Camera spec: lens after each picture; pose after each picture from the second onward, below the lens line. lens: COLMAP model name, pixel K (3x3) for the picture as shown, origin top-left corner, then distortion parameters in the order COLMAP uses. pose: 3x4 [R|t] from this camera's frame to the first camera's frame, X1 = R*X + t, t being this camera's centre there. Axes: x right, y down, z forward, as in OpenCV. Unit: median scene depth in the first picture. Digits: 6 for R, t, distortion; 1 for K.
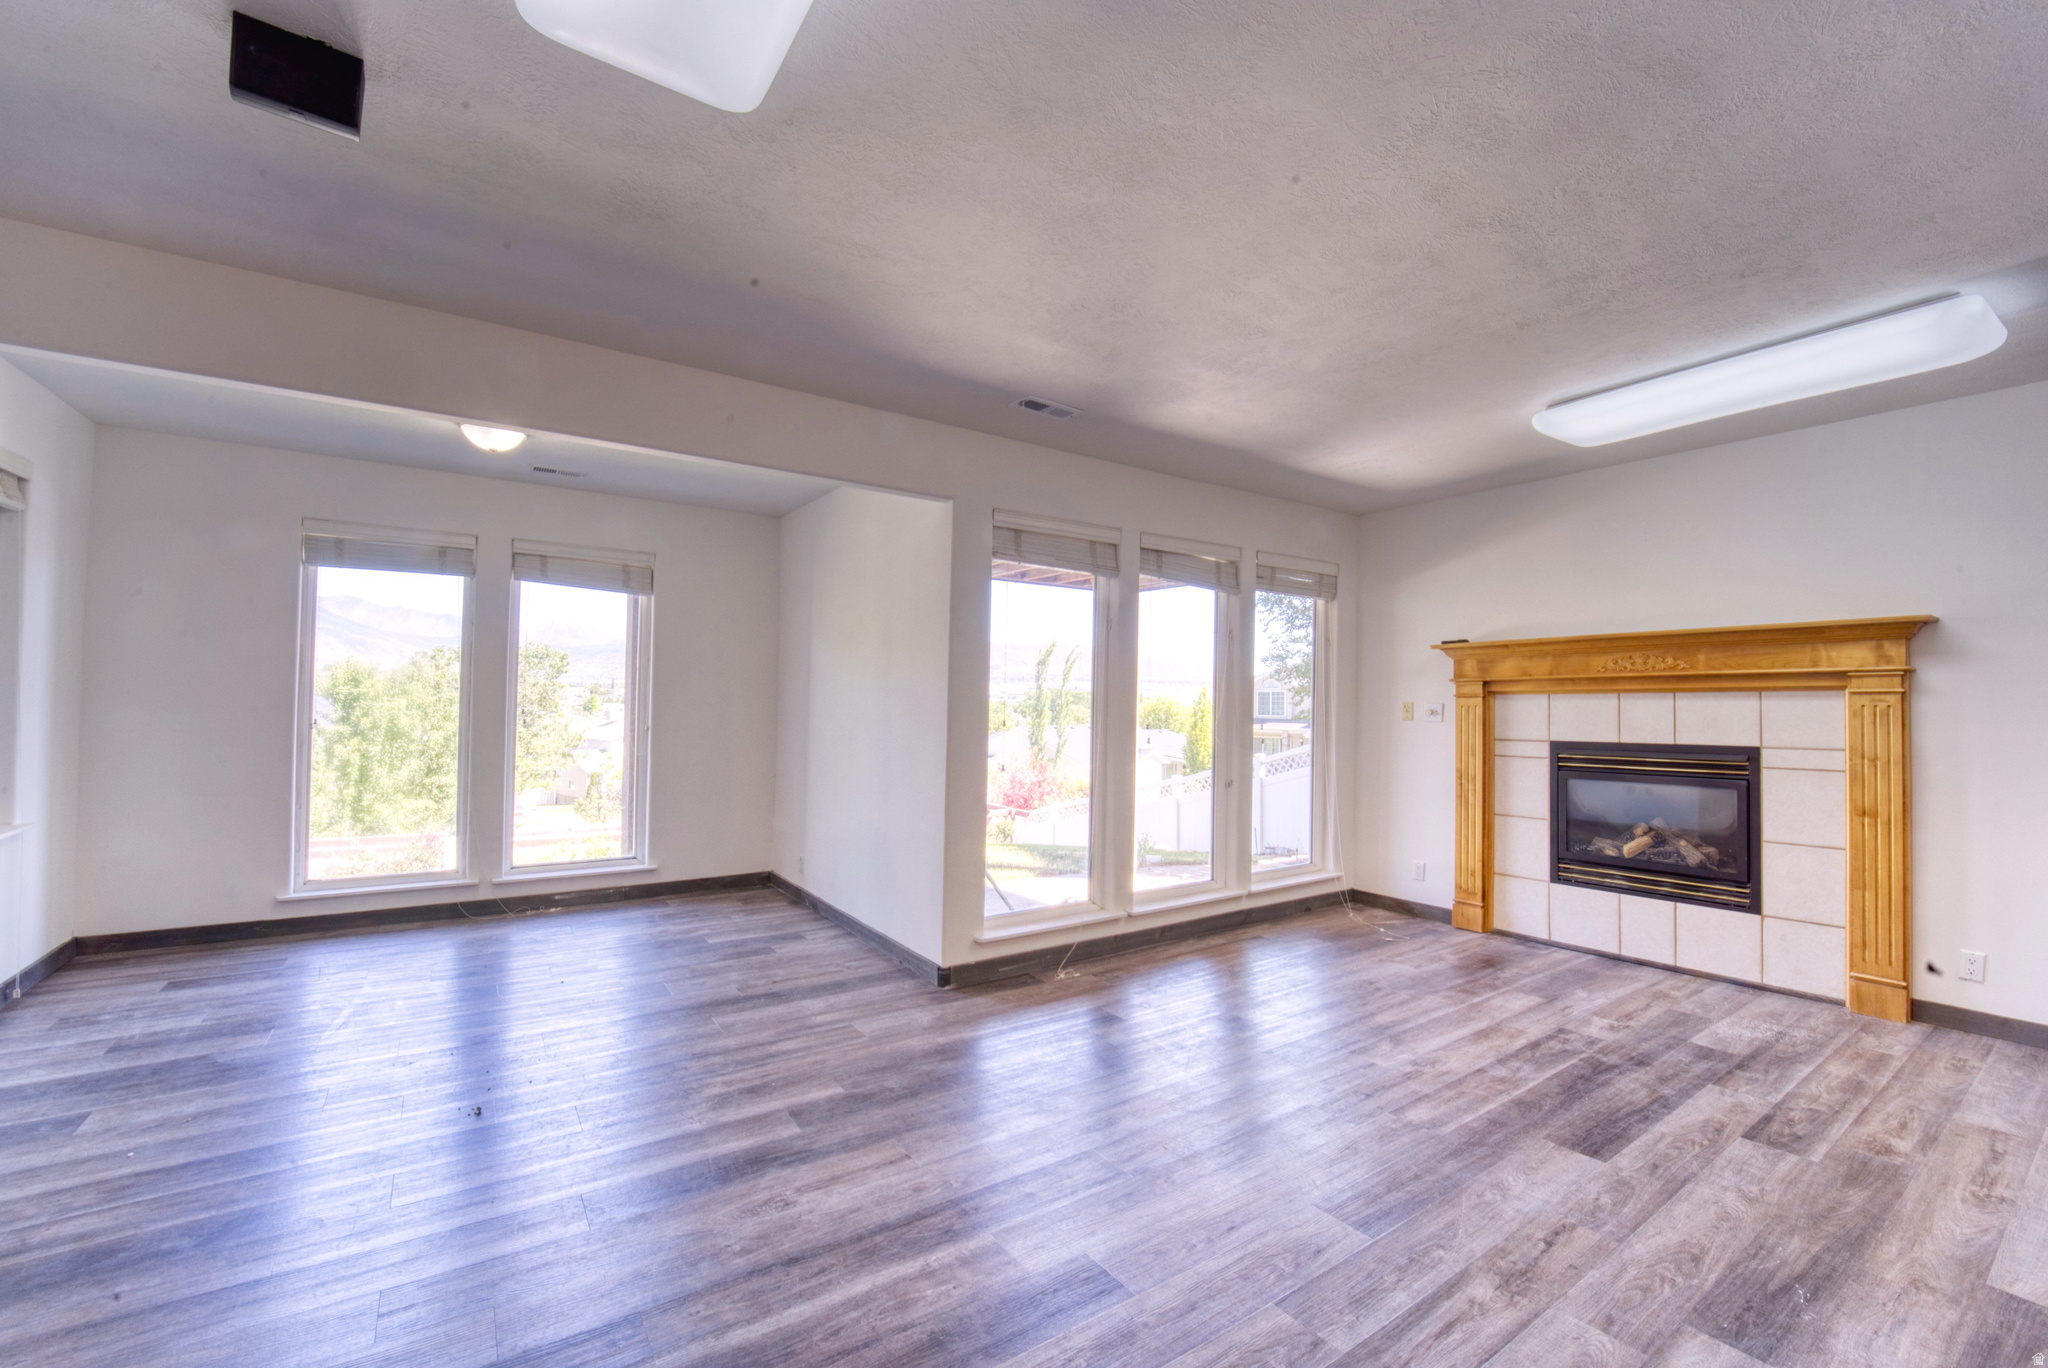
lens RADIAL K [[837.3, 0, 1015.3], [0, 837.3, 694.8], [0, 0, 1]] dist [-0.021246, 0.000059]
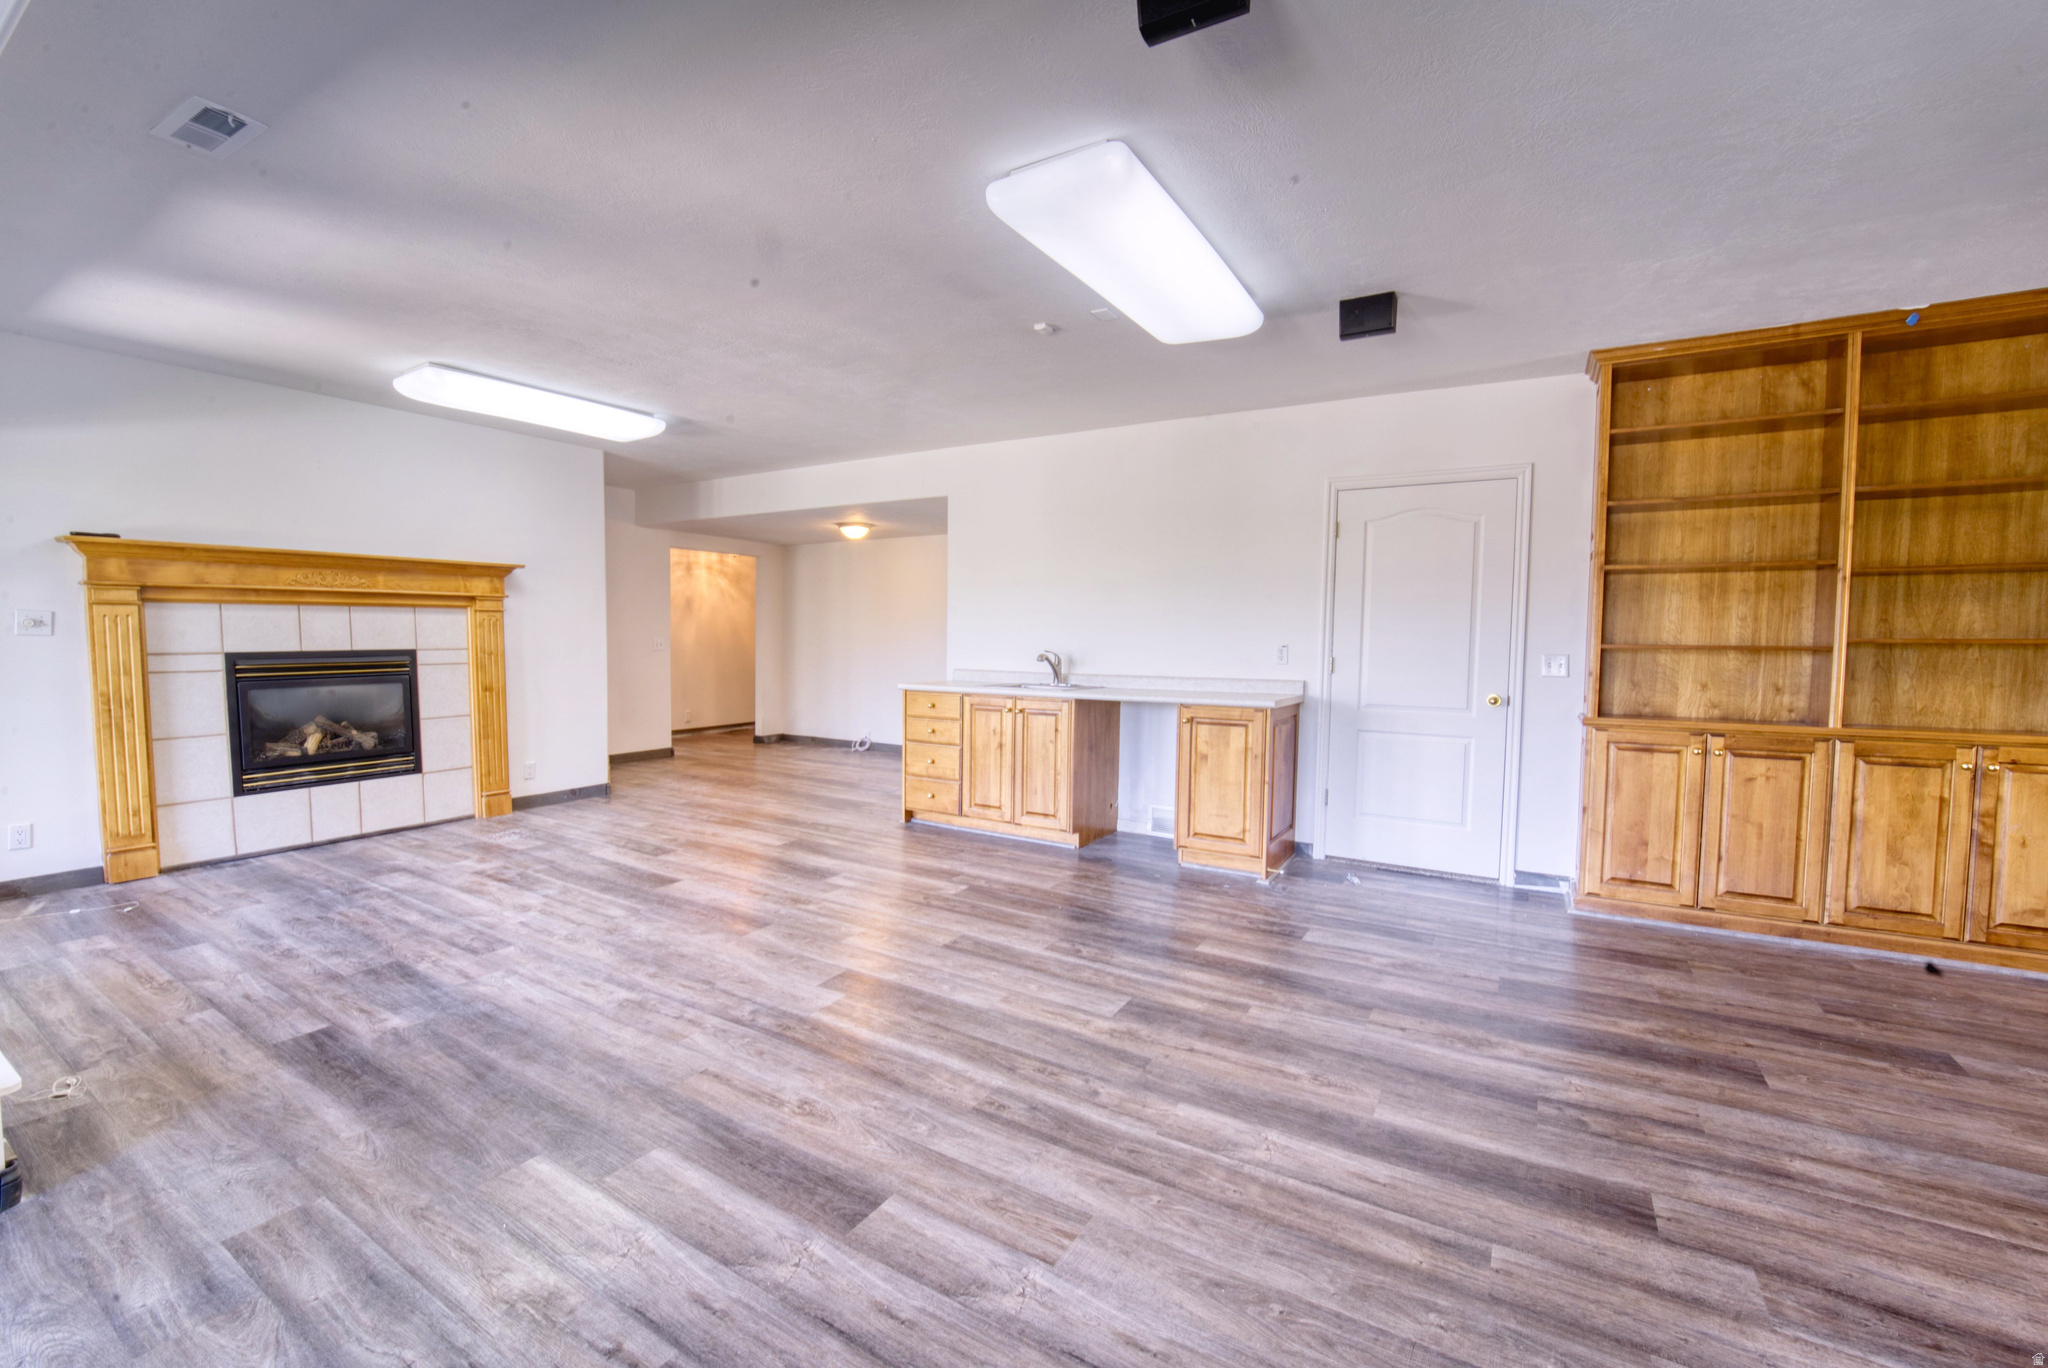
lens RADIAL K [[837.3, 0, 1025.5], [0, 837.3, 683.6], [0, 0, 1]] dist [-0.021246, 0.000059]
pose [[-0.417355, -0.070292, 0.906021, -0.758231], [-0.028291, 0.997526, 0.064359, 0.004434], [-0.908303, 0.001228, -0.418311, 0.687004]]
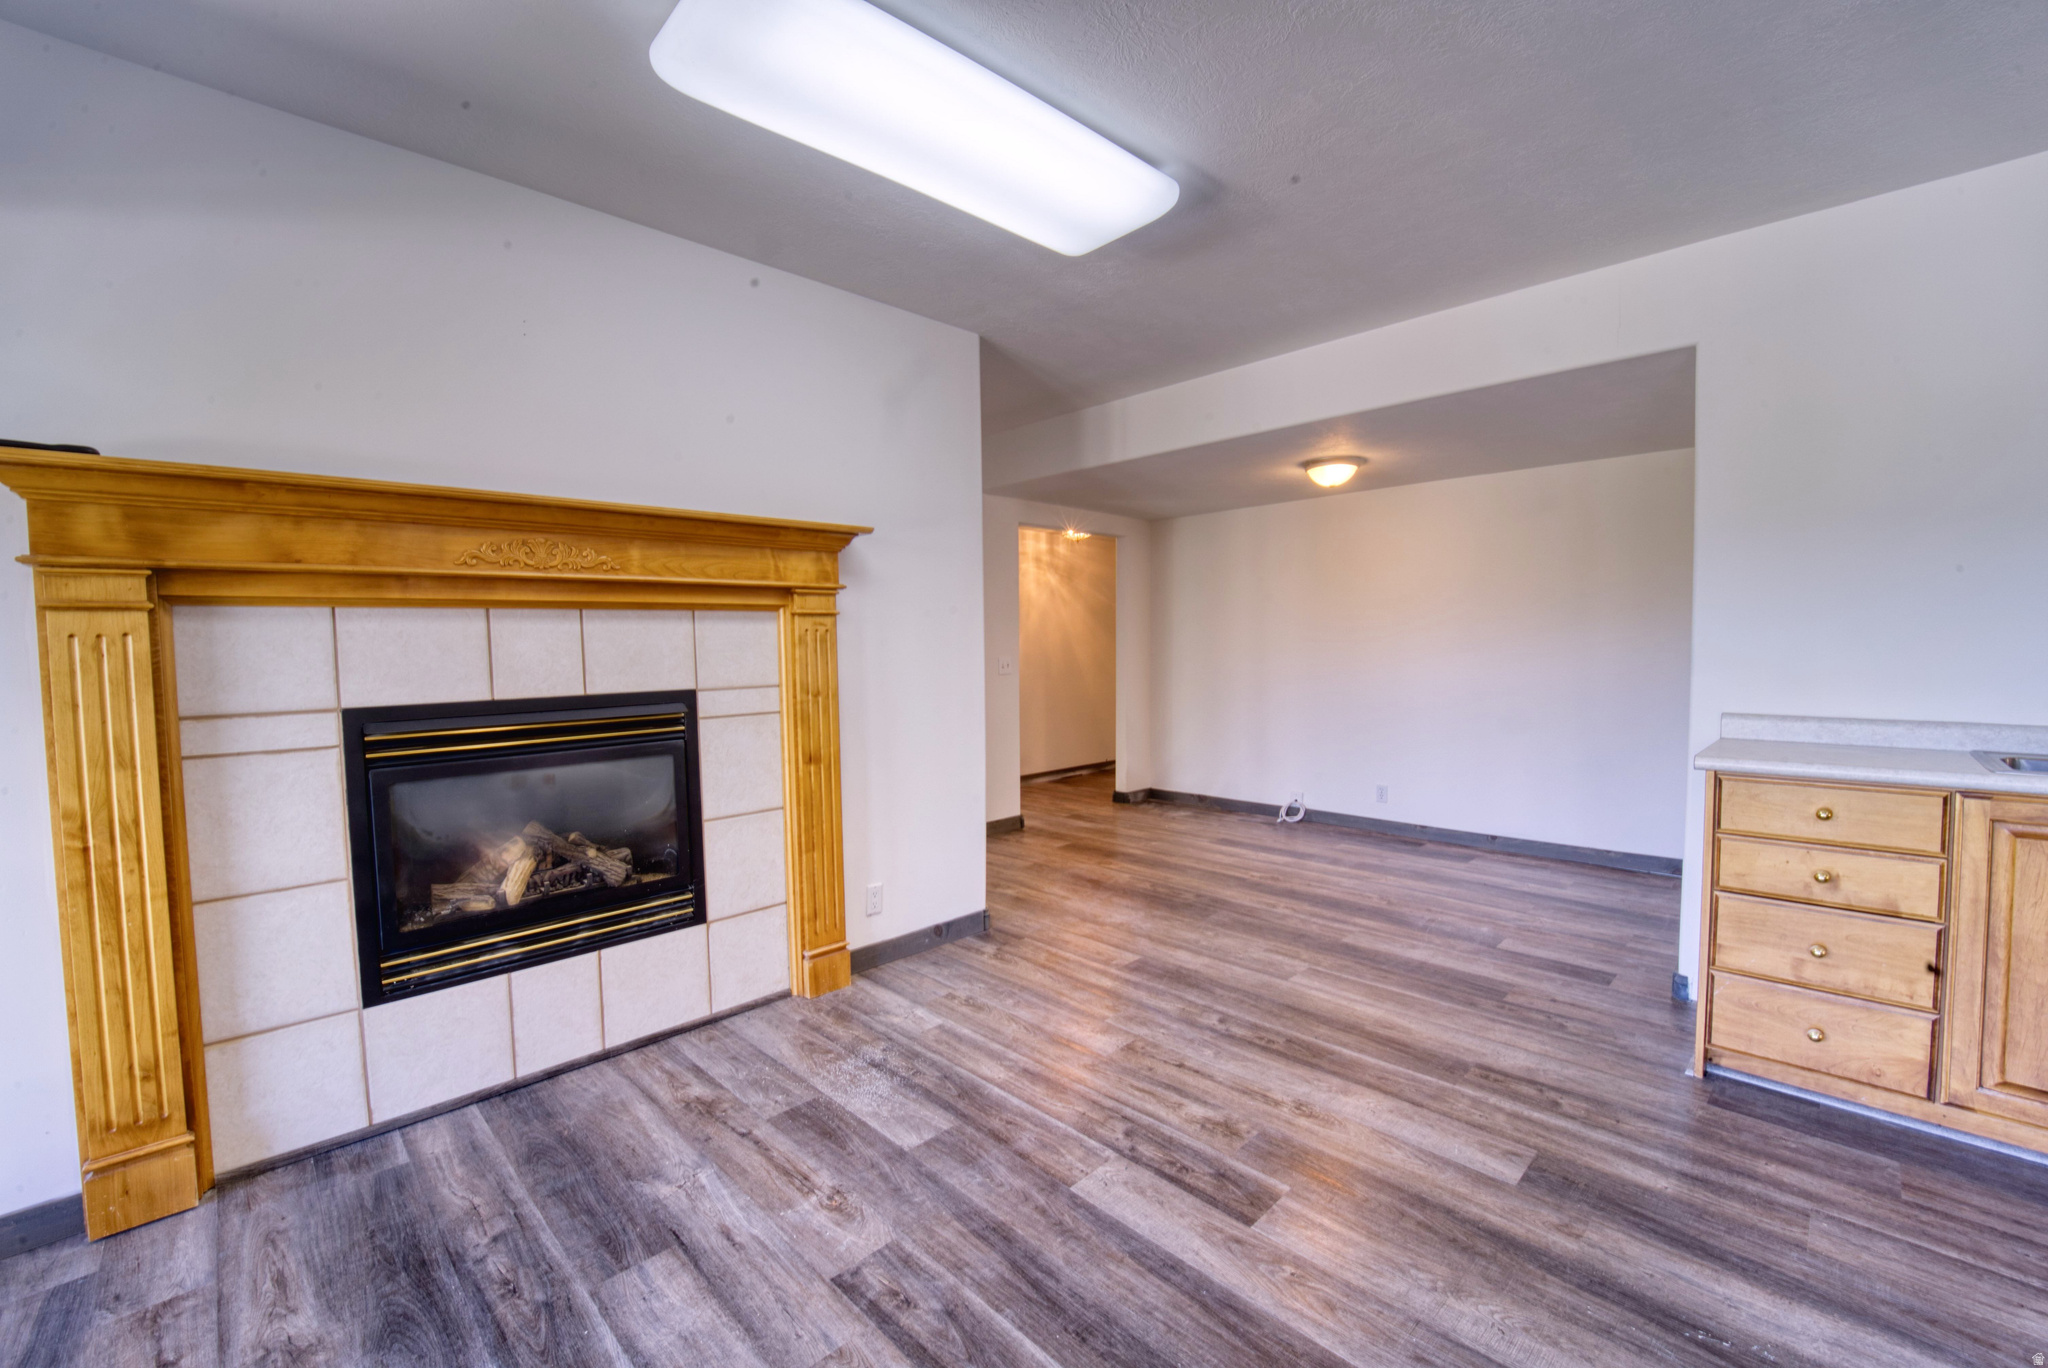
lens RADIAL K [[837.3, 0, 1029.1], [0, 837.3, 682.1], [0, 0, 1]] dist [-0.021246, 0.000059]
pose [[-0.180669, -0.054251, 0.982047, 0.157881], [-0.003067, 0.998504, 0.054595, 0.017956], [-0.983539, 0.006851, -0.180566, 0.878956]]
